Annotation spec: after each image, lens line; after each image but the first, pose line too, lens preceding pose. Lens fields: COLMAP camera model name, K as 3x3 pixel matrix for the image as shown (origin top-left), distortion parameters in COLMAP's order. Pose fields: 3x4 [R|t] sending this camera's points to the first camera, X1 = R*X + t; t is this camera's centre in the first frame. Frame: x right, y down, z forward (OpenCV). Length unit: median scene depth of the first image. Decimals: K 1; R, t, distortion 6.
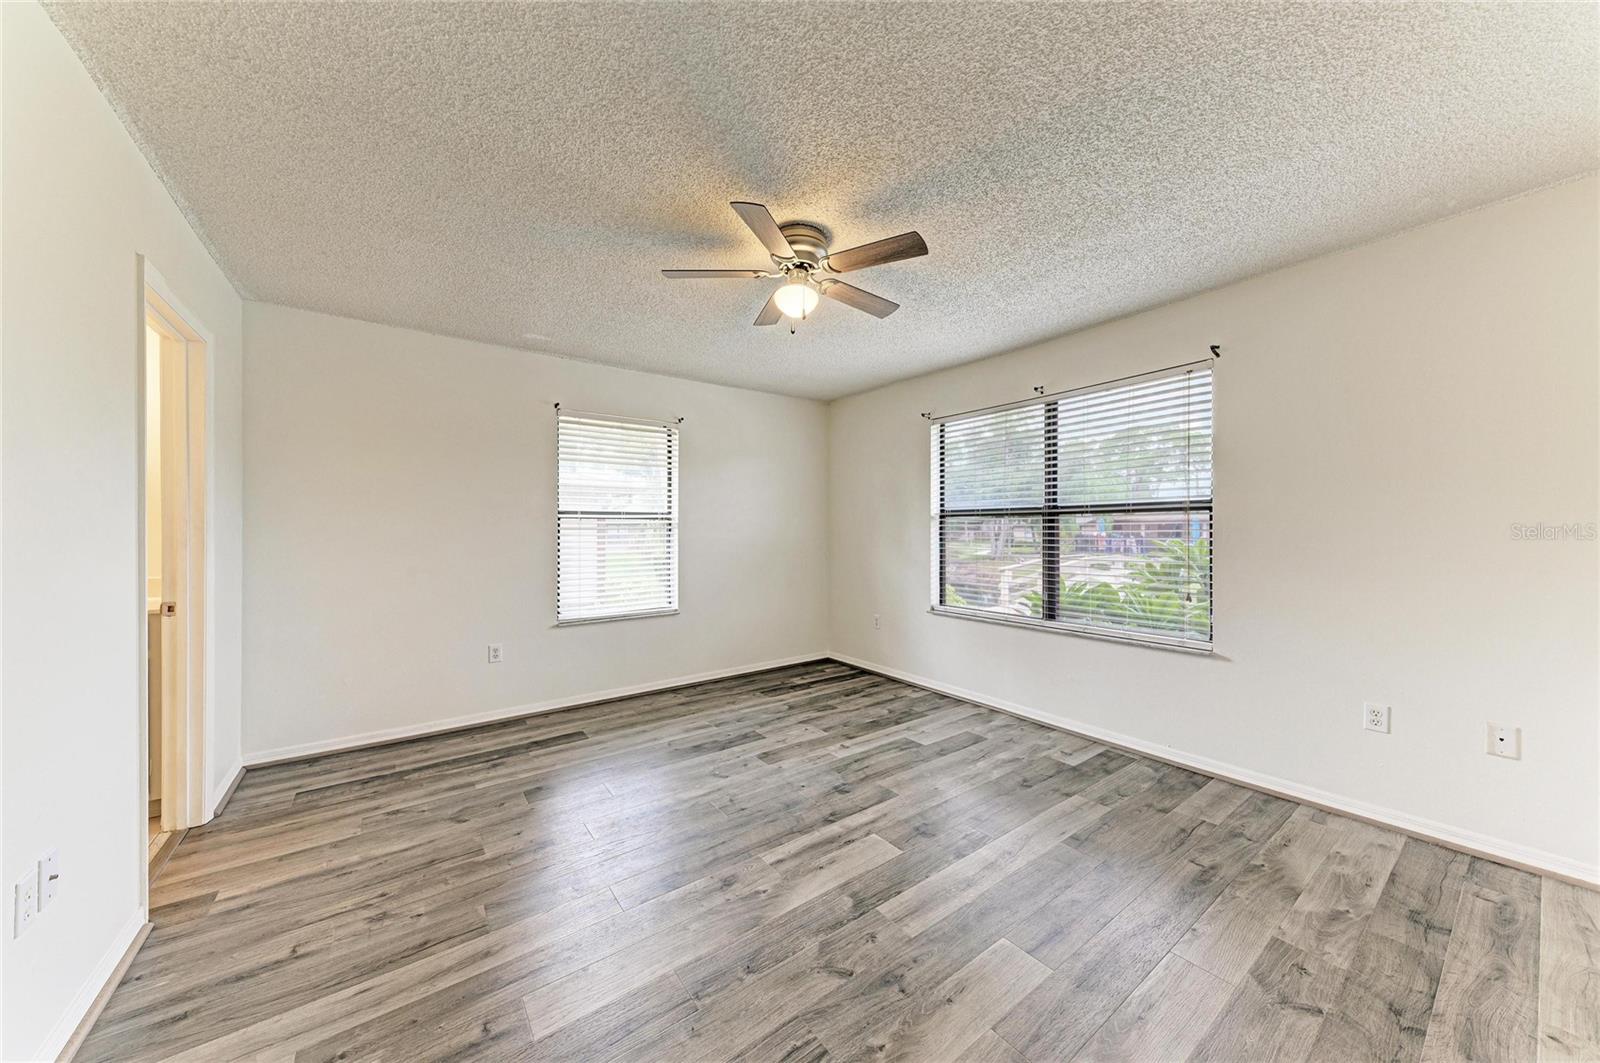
lens RADIAL K [[542.9, 0, 800.6], [0, 542.9, 531.5], [0, 0, 1]] dist [0.018789, -0.004704]
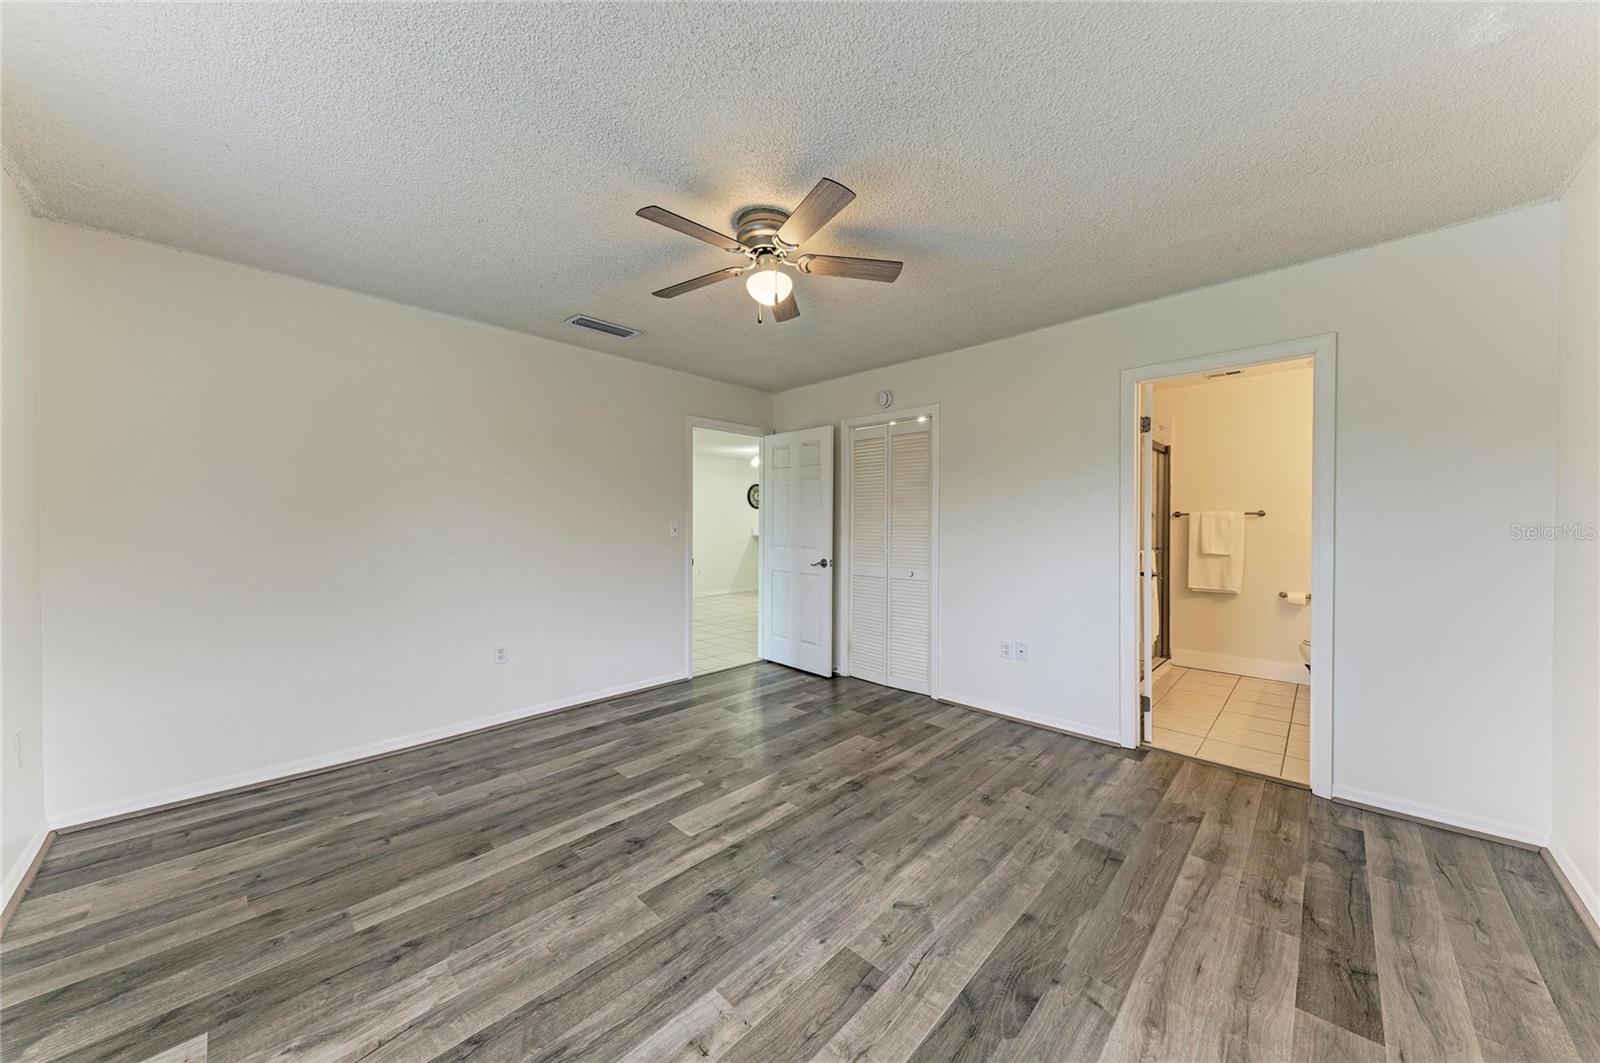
lens RADIAL K [[542.9, 0, 800.6], [0, 542.9, 531.5], [0, 0, 1]] dist [0.018789, -0.004704]
pose [[-0.985835, 0.004316, -0.167665, 0.076281], [0.002433, 0.999932, 0.011436, -0.002038], [0.167703, 0.010866, -0.985778, 1.490055]]
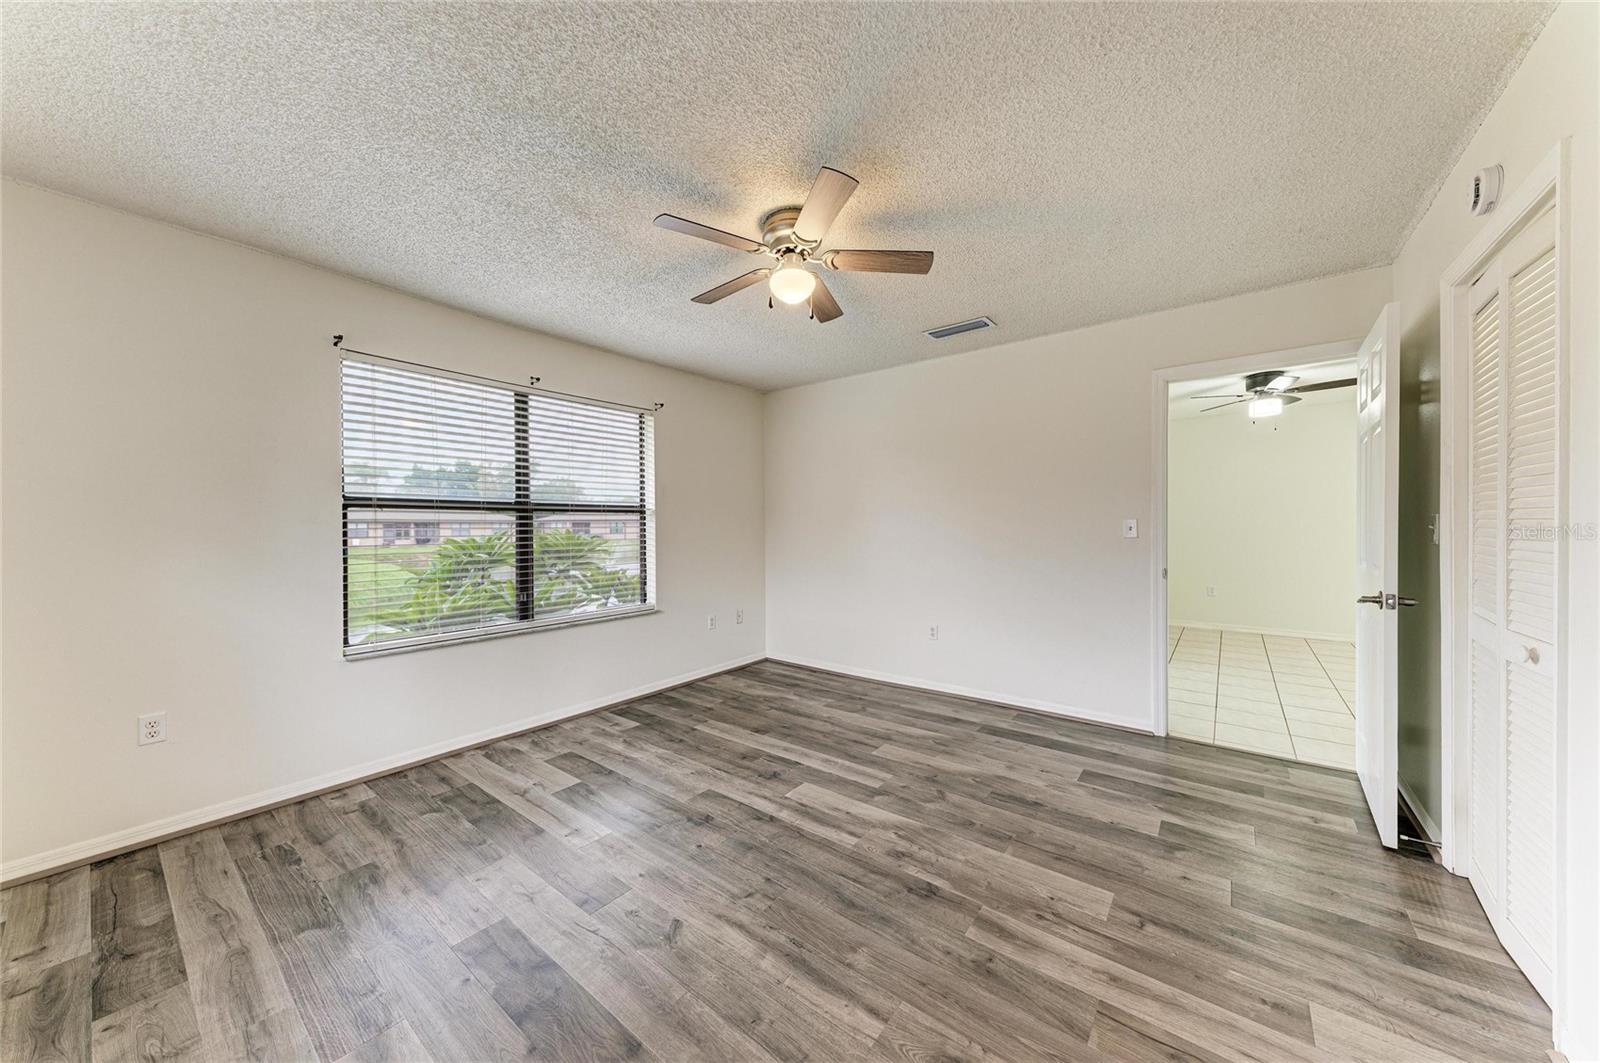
lens RADIAL K [[542.9, 0, 800.6], [0, 542.9, 531.5], [0, 0, 1]] dist [0.018789, -0.004704]
pose [[-0.269002, -0.003765, 0.963132, -0.712051], [0.008357, 0.999946, 0.006243, 0.003465], [-0.963103, 0.009729, -0.268955, 0.946380]]
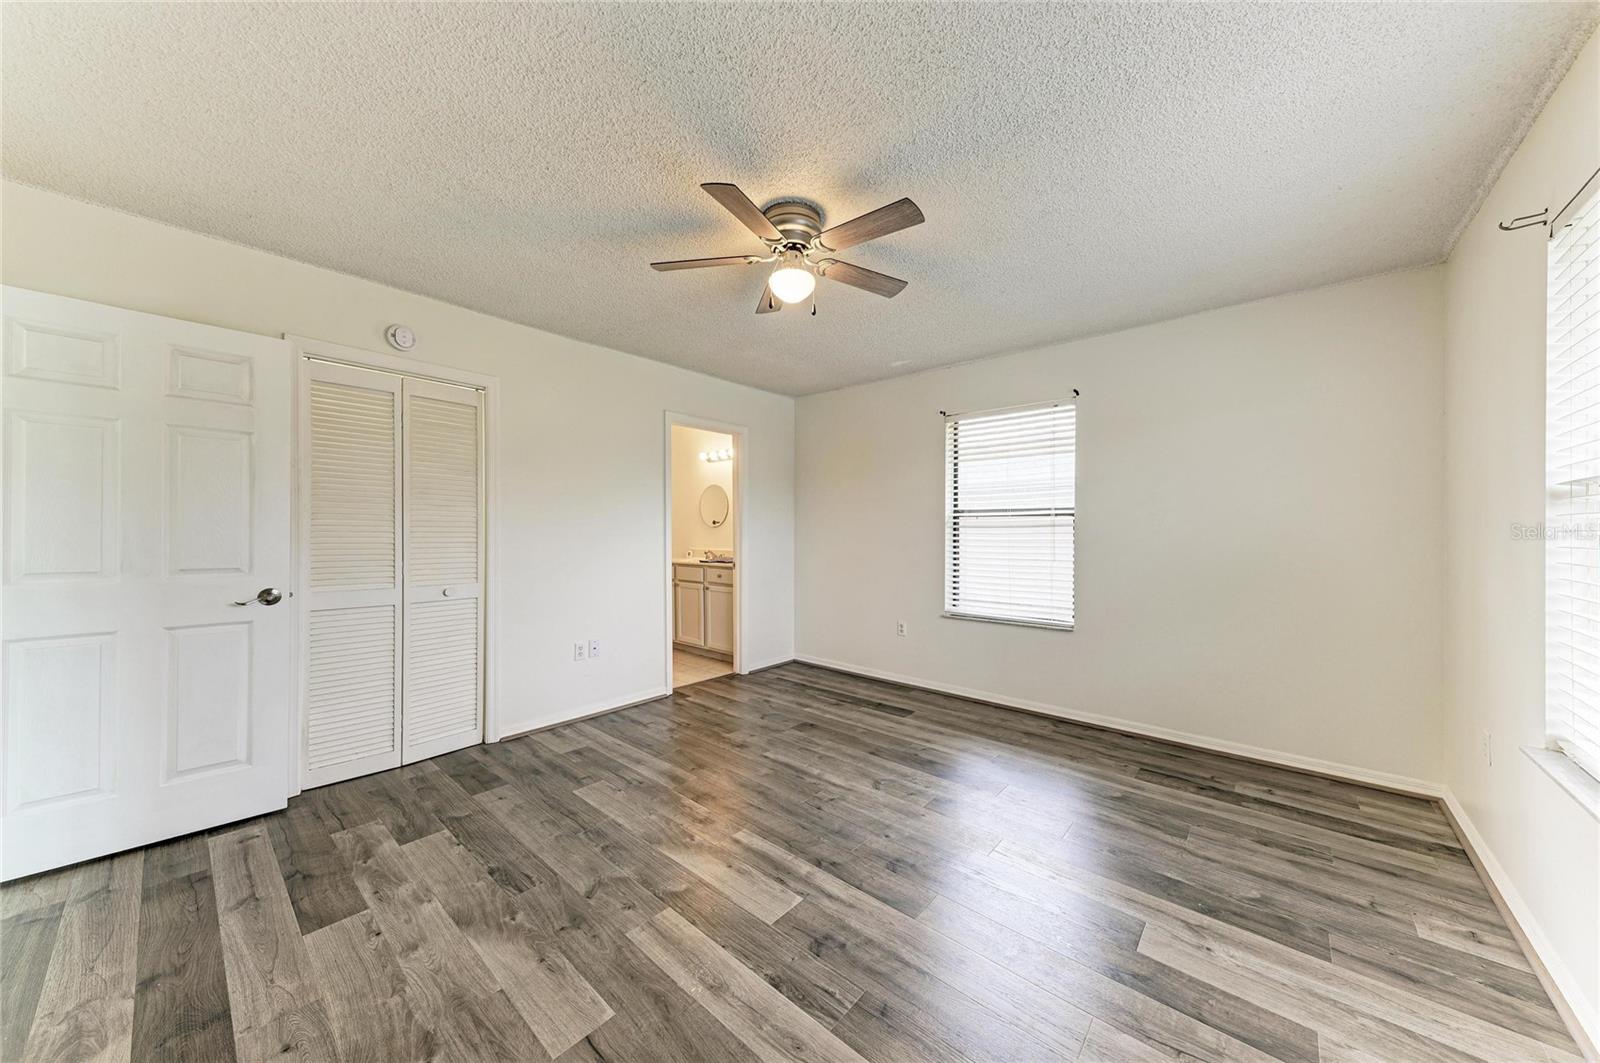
lens RADIAL K [[542.9, 0, 800.6], [0, 542.9, 531.5], [0, 0, 1]] dist [0.018789, -0.004704]
pose [[0.215739, 0.007280, -0.976424, 0.696214], [-0.005786, 0.999964, 0.006177, -0.001263], [0.976434, 0.004317, 0.215773, 0.611480]]
